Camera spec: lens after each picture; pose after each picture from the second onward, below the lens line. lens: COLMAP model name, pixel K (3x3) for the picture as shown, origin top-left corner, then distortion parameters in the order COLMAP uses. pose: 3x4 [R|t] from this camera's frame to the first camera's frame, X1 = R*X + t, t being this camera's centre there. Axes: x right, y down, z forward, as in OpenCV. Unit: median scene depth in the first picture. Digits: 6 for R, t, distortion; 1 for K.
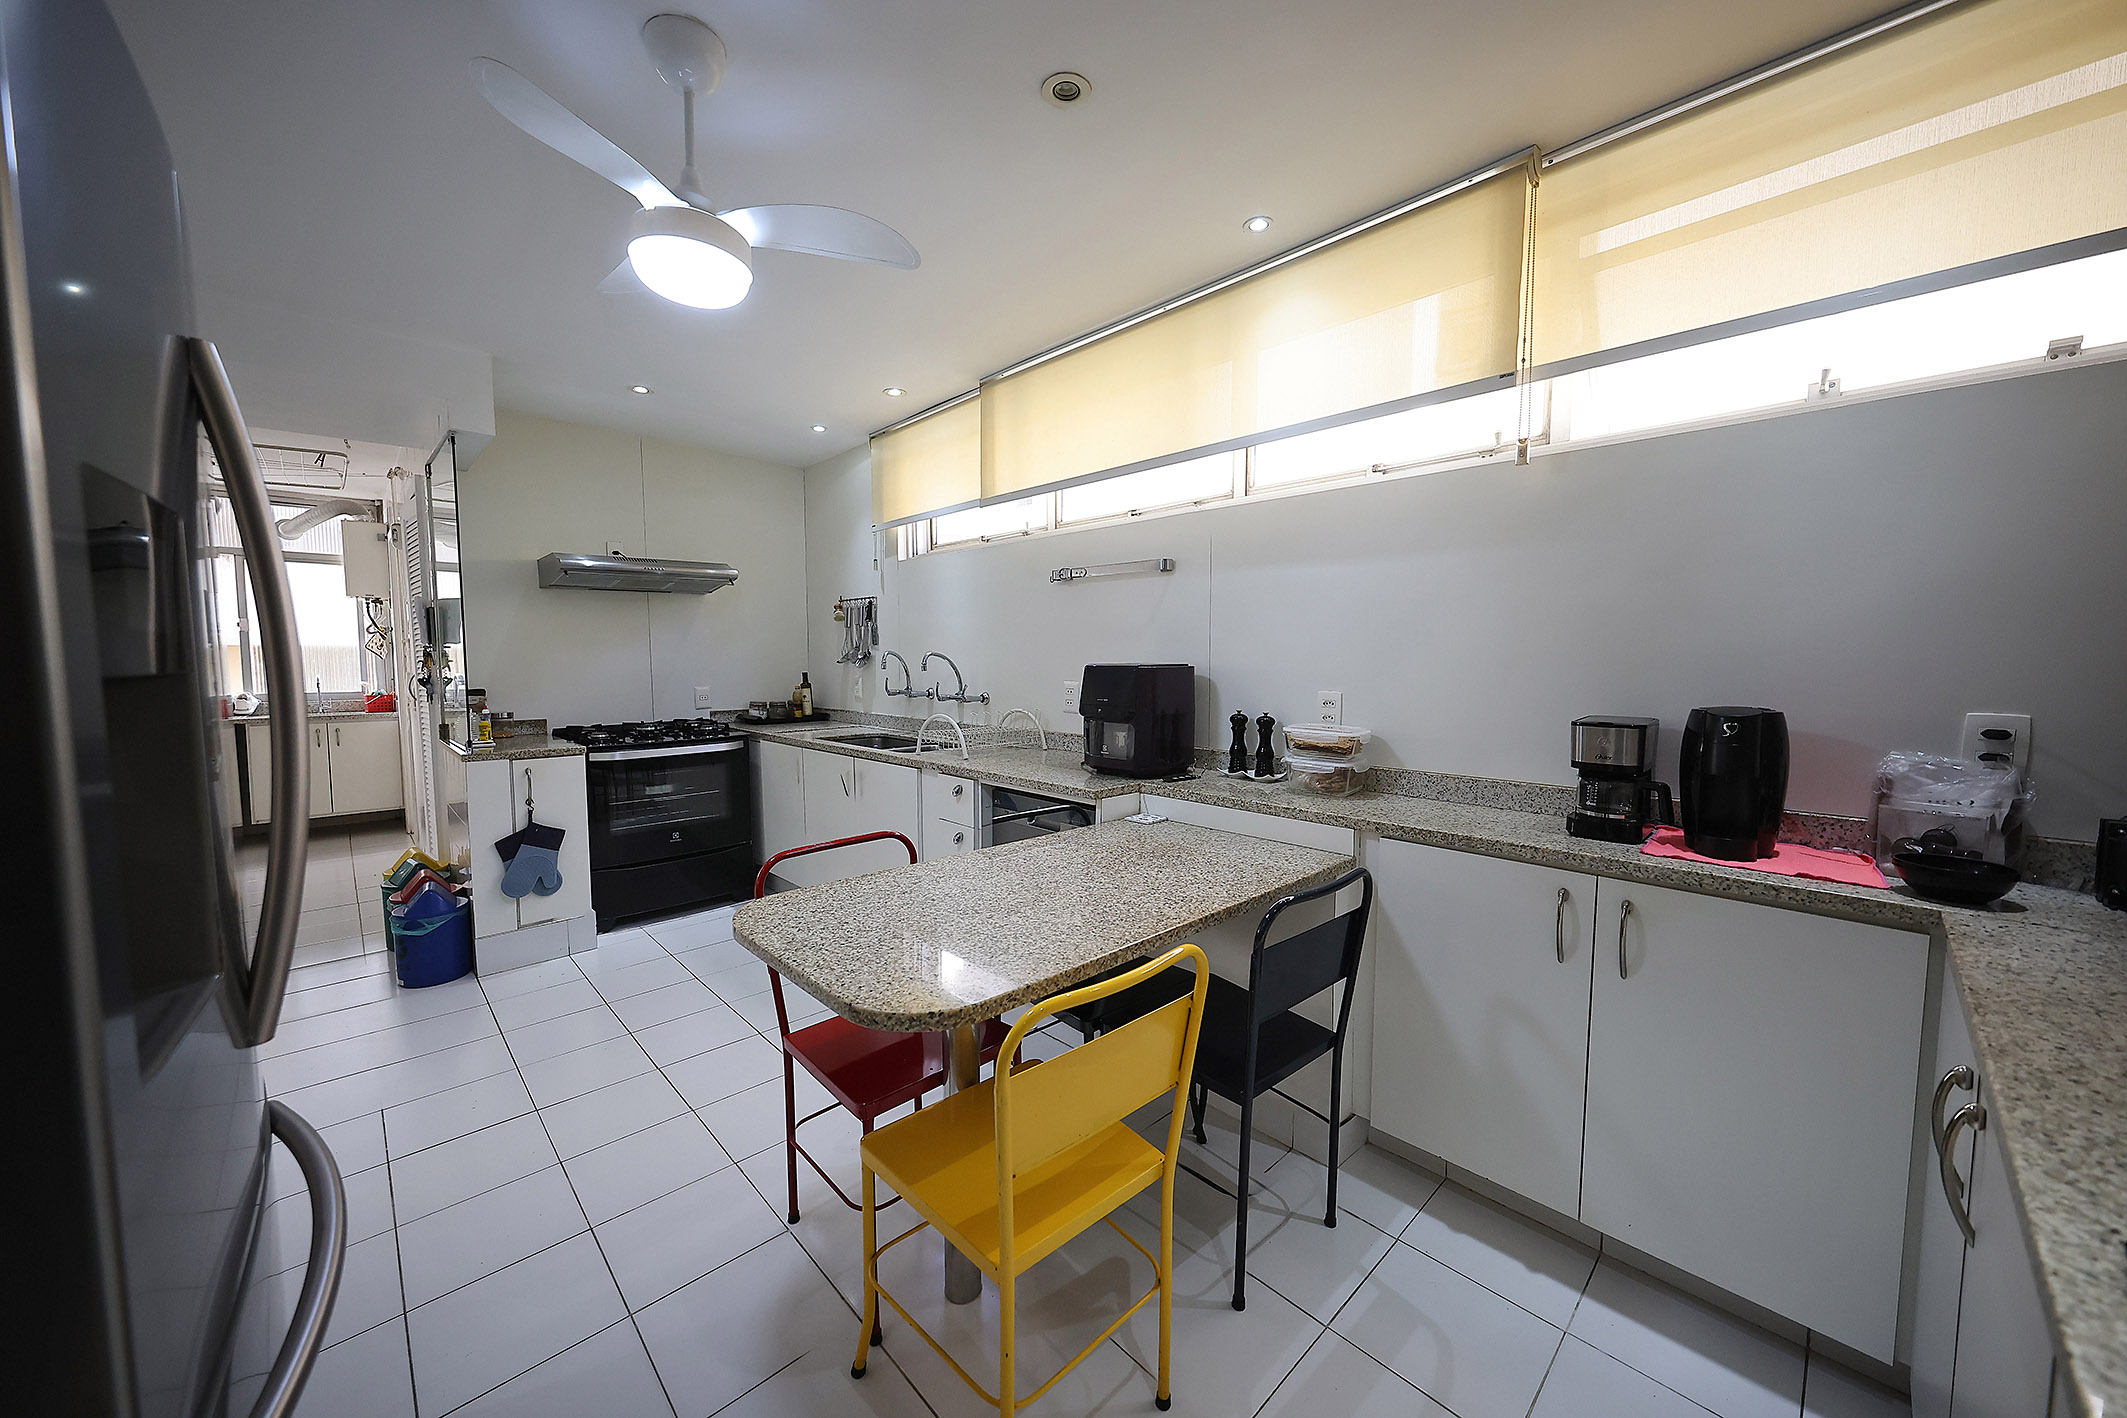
lens RADIAL K [[760.7, 0, 1060.8], [0, 760.7, 714.6], [0, 0, 1]] dist [-0.001983, -0.000494]
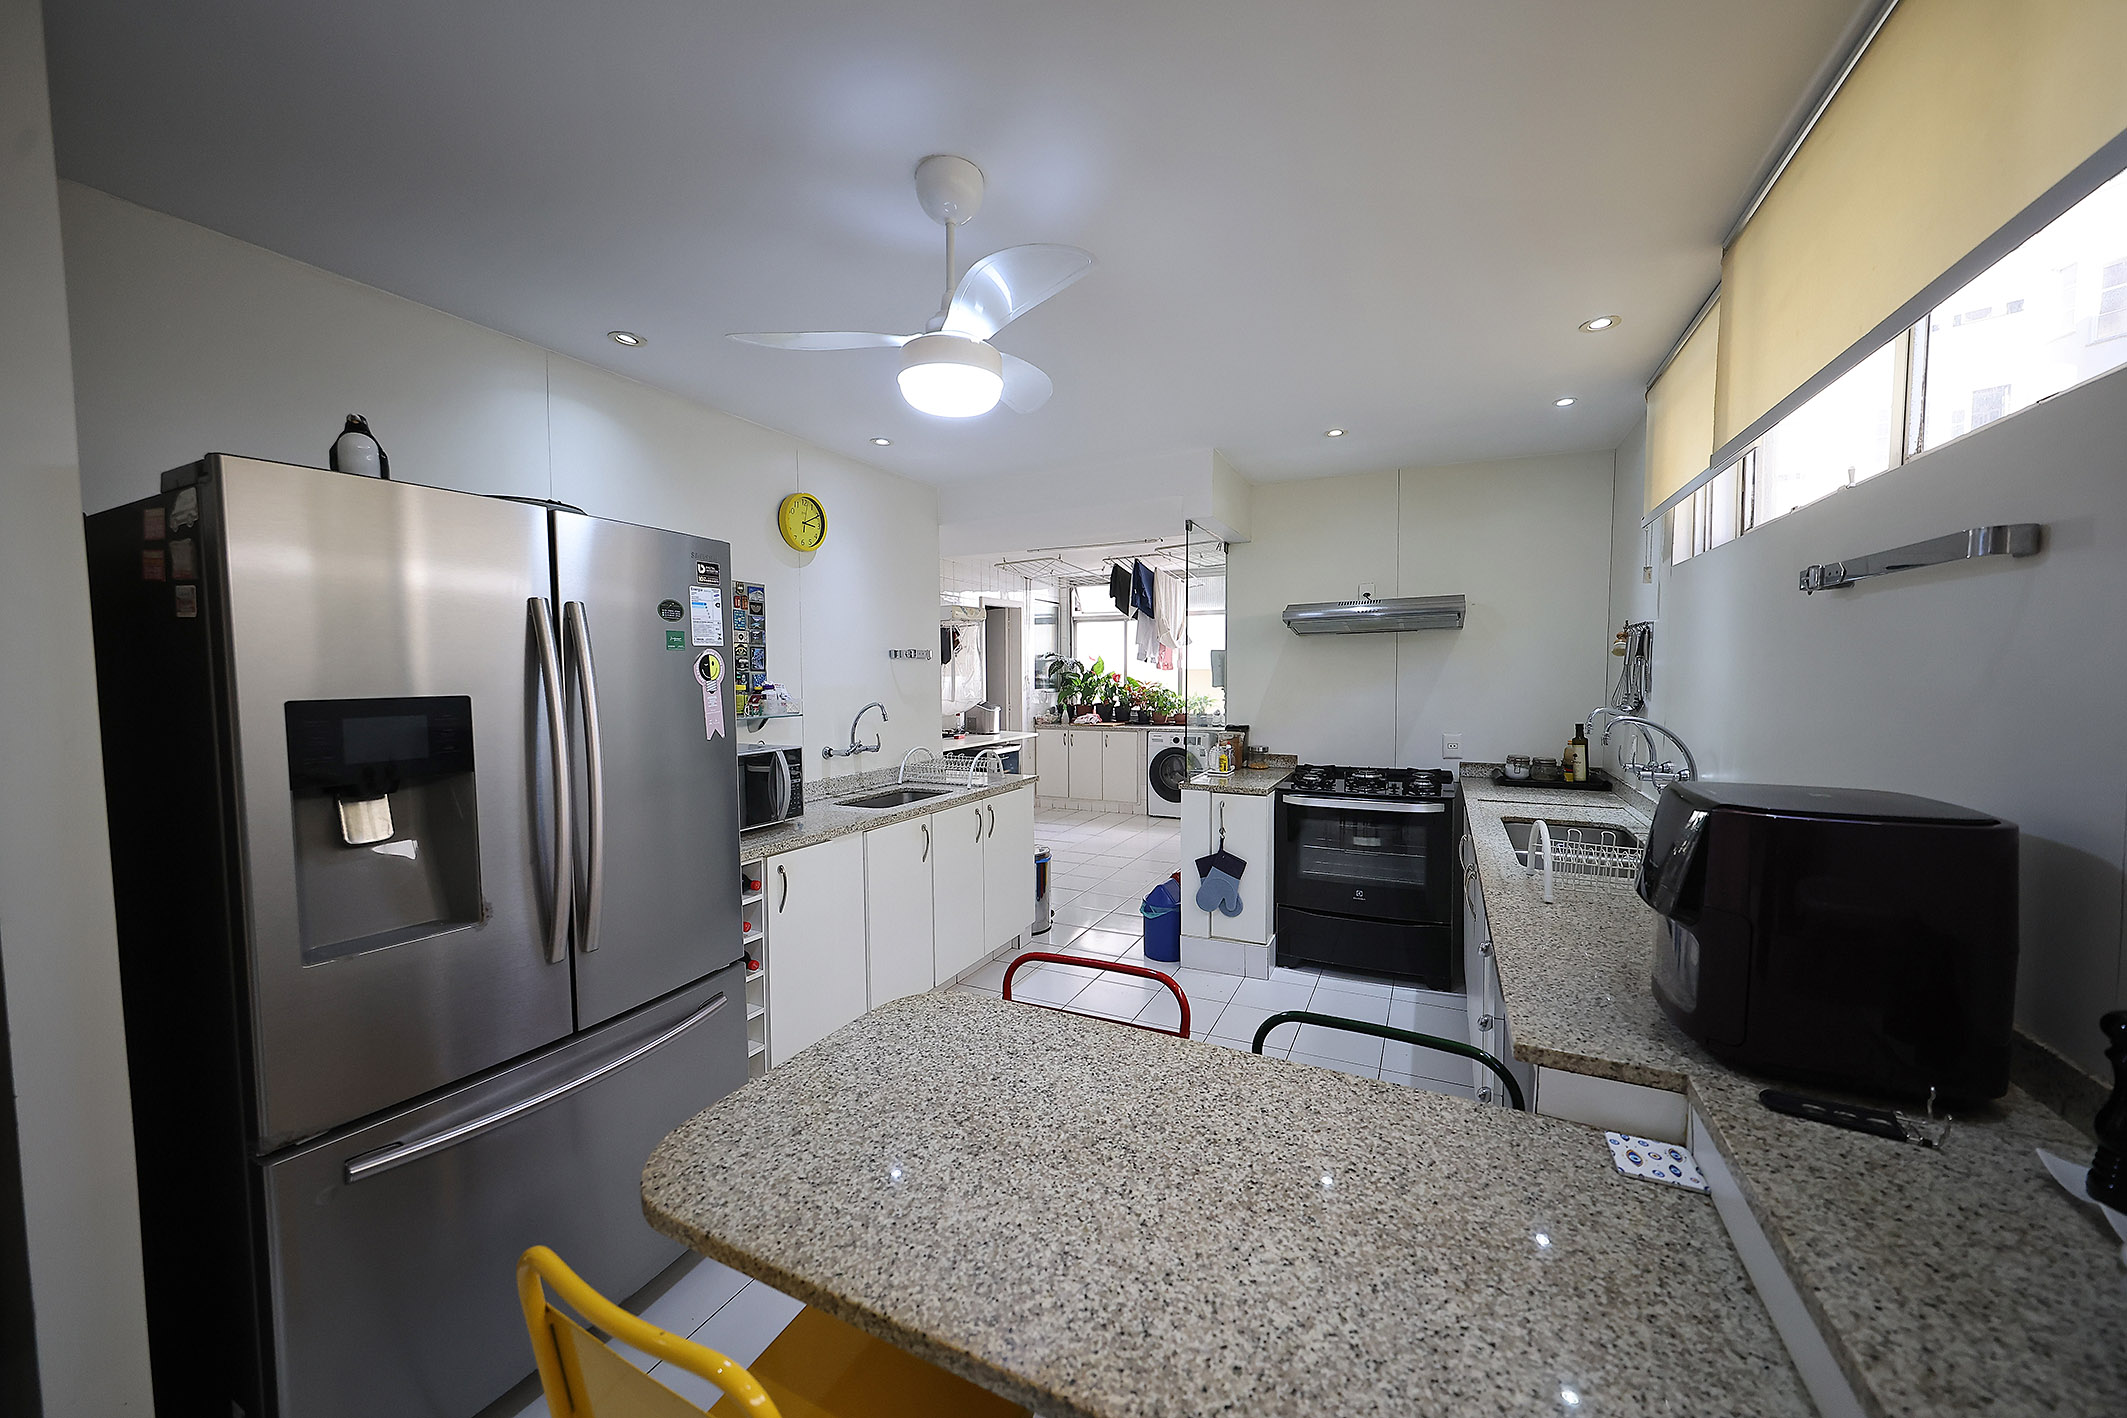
lens RADIAL K [[760.7, 0, 1060.8], [0, 760.7, 714.6], [0, 0, 1]] dist [-0.001983, -0.000494]
pose [[0.341967, 0.051196, -0.938317, 0.232057], [-0.065296, 0.997396, 0.030623, -0.064968], [0.937441, 0.050796, 0.344419, 0.310471]]
